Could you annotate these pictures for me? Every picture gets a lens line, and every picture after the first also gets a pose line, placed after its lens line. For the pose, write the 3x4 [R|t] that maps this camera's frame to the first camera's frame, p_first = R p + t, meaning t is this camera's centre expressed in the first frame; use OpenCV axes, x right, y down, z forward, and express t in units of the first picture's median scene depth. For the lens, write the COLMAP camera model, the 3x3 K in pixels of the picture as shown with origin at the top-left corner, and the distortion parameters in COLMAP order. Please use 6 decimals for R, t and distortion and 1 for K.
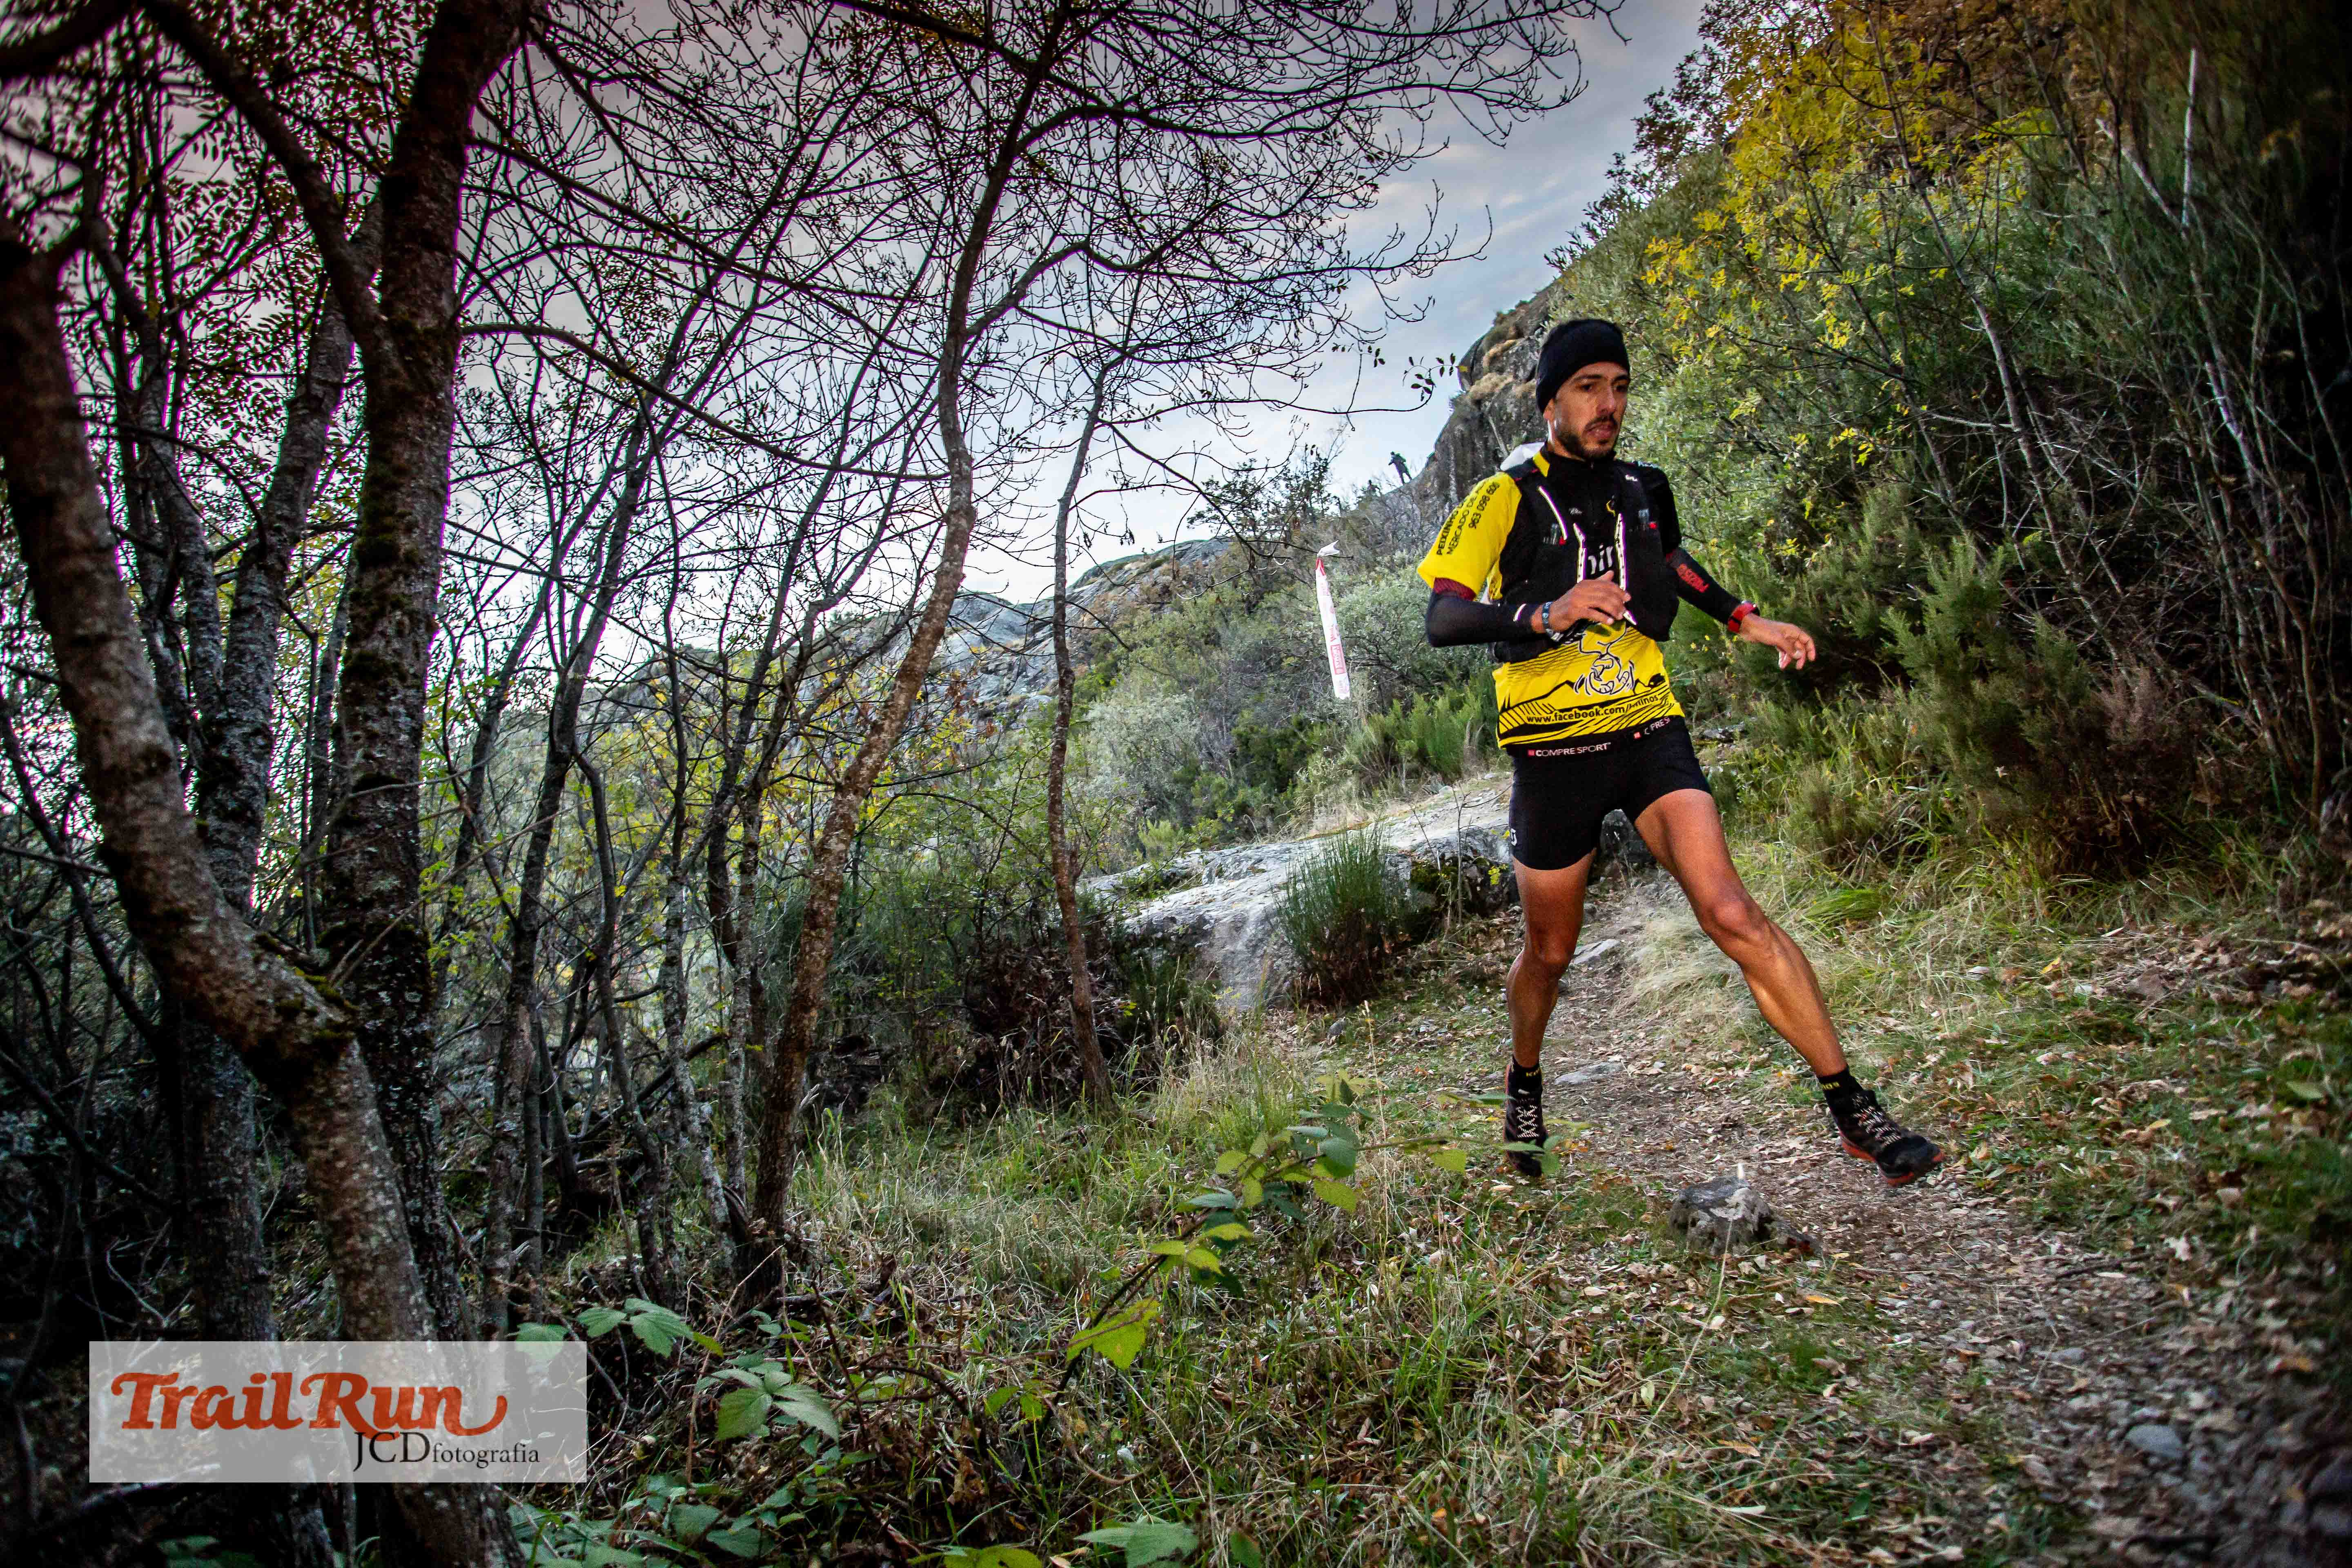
lens RADIAL K [[1354.6, 0, 1176.0], [0, 1354.6, 784.0], [0, 0, 1]] dist [-0.096481, 0.052617]
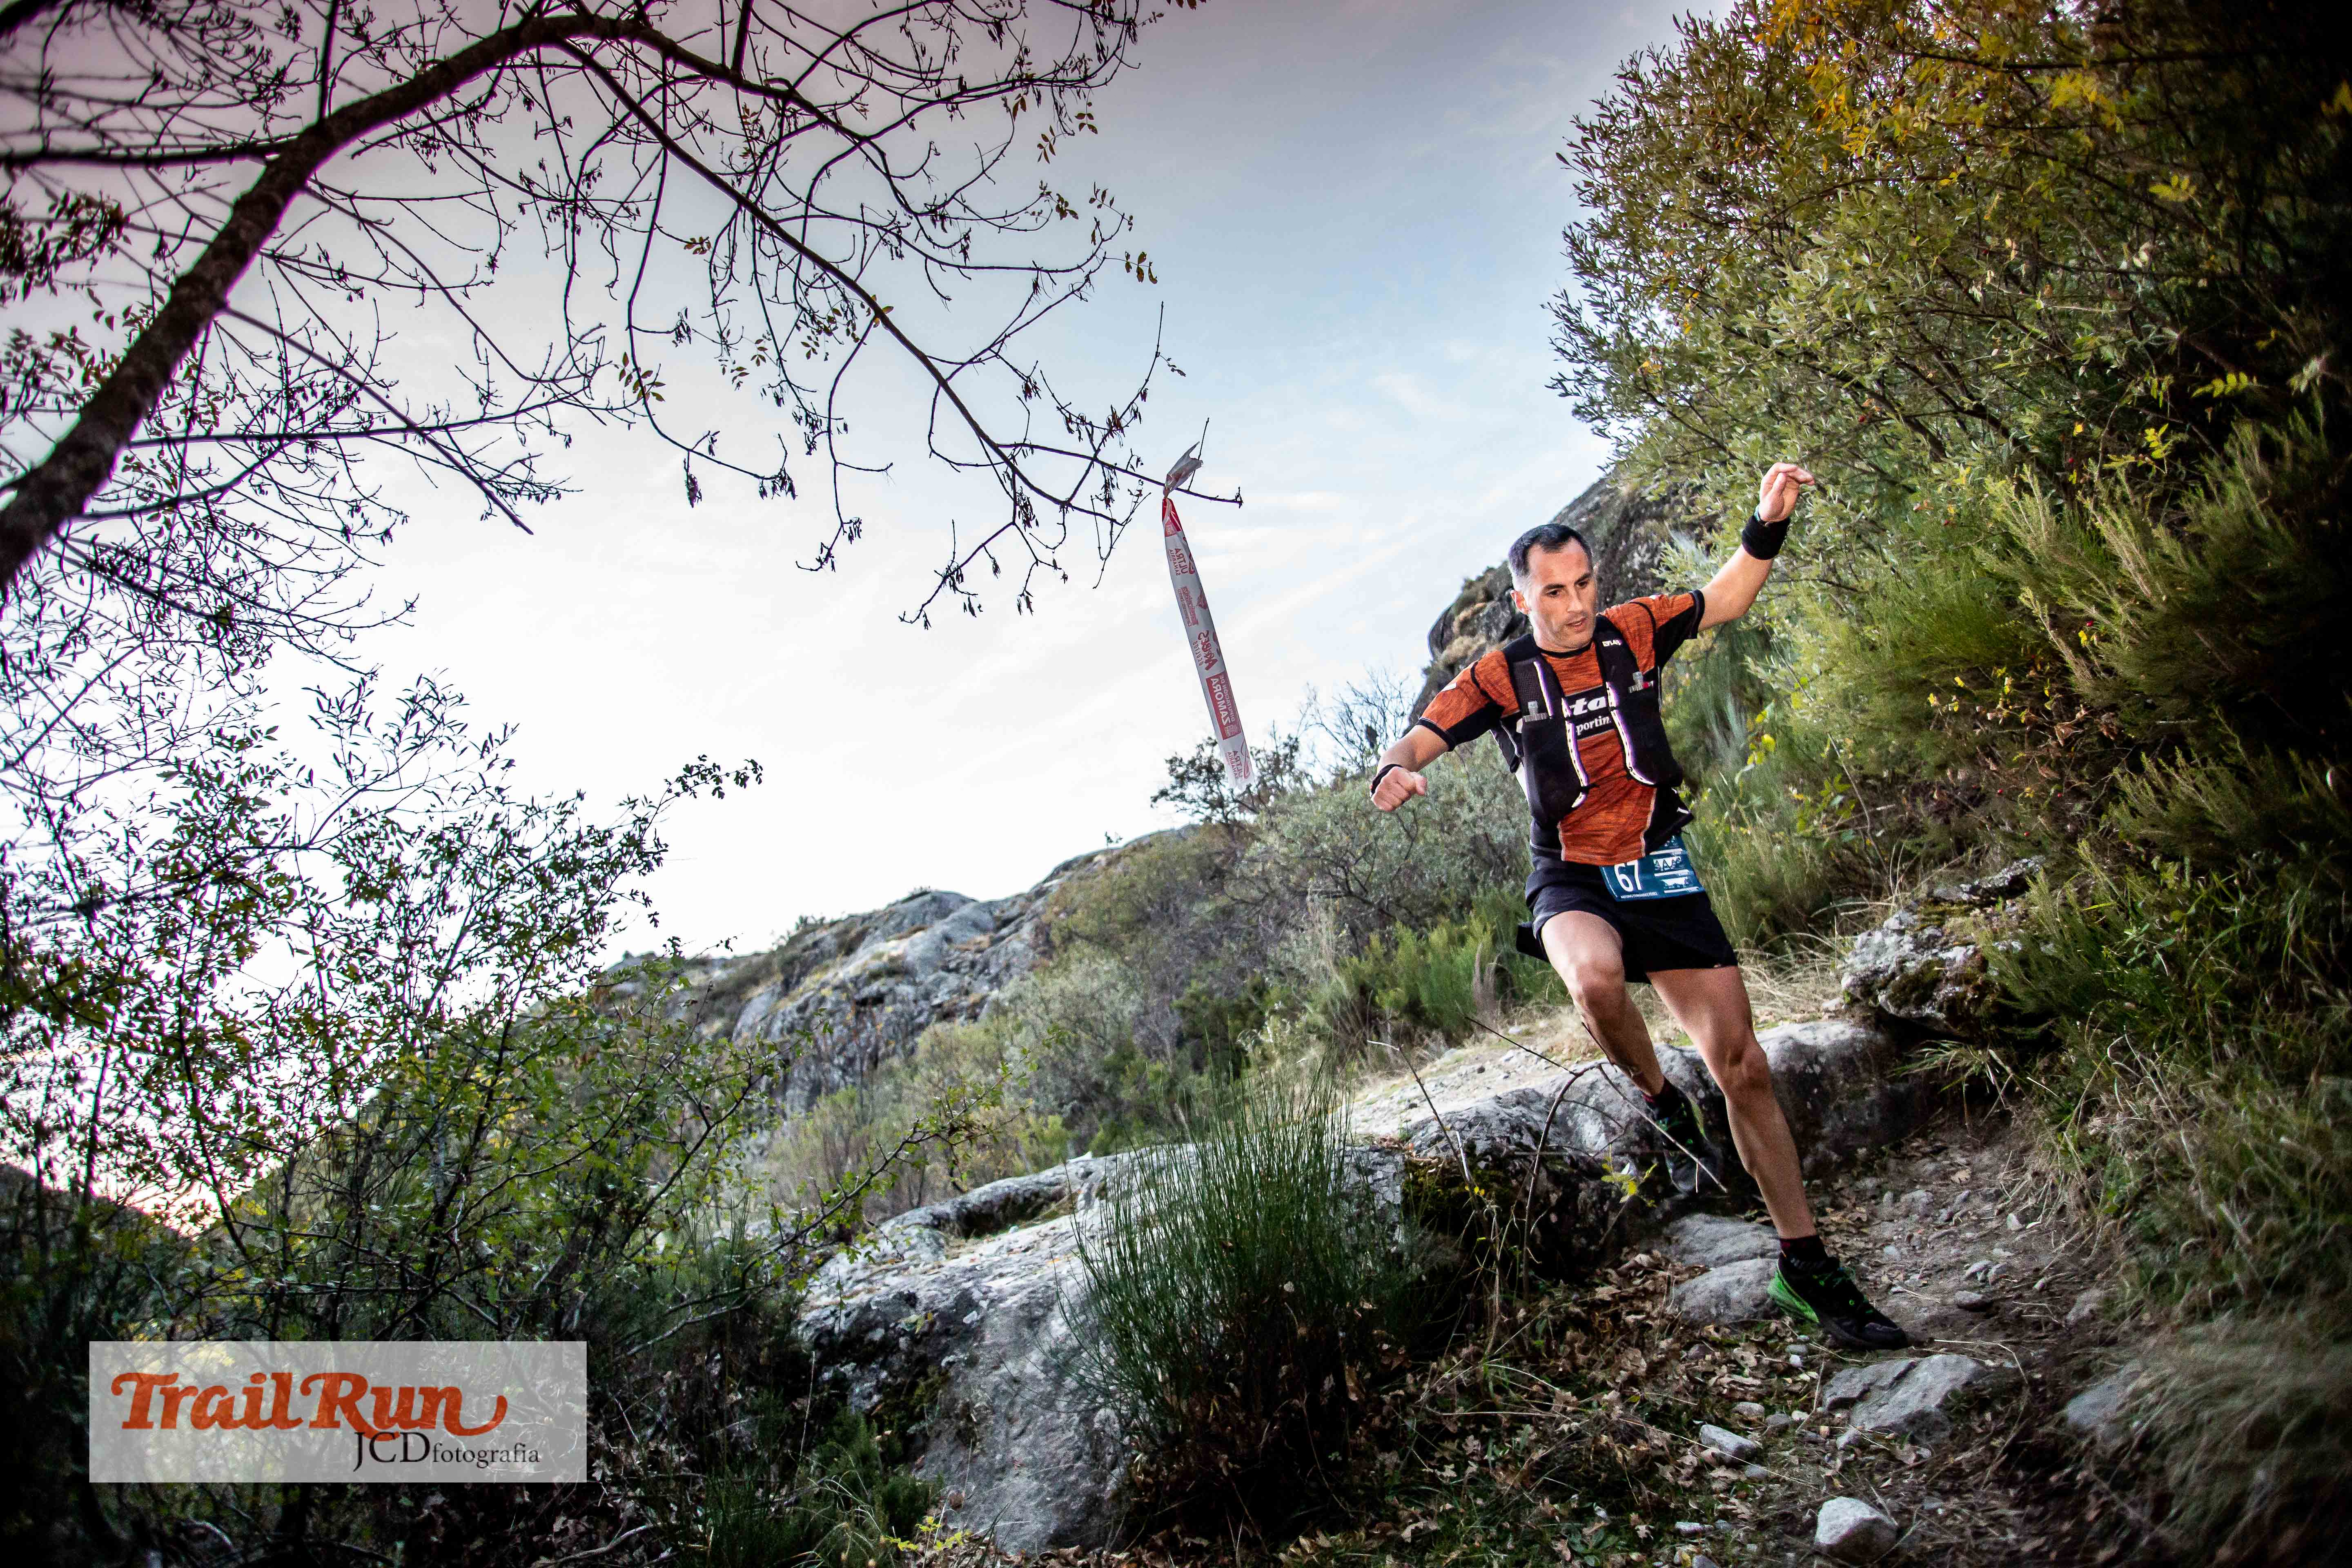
lens RADIAL K [[1354.6, 0, 1176.0], [0, 1354.6, 784.0], [0, 0, 1]] dist [-0.096481, 0.052617]
pose [[0.999632, -0.023609, 0.013338, 0.040014], [0.025983, 0.974687, -0.222058, 0.013293], [-0.007758, 0.222323, 0.974942, 0.224395]]
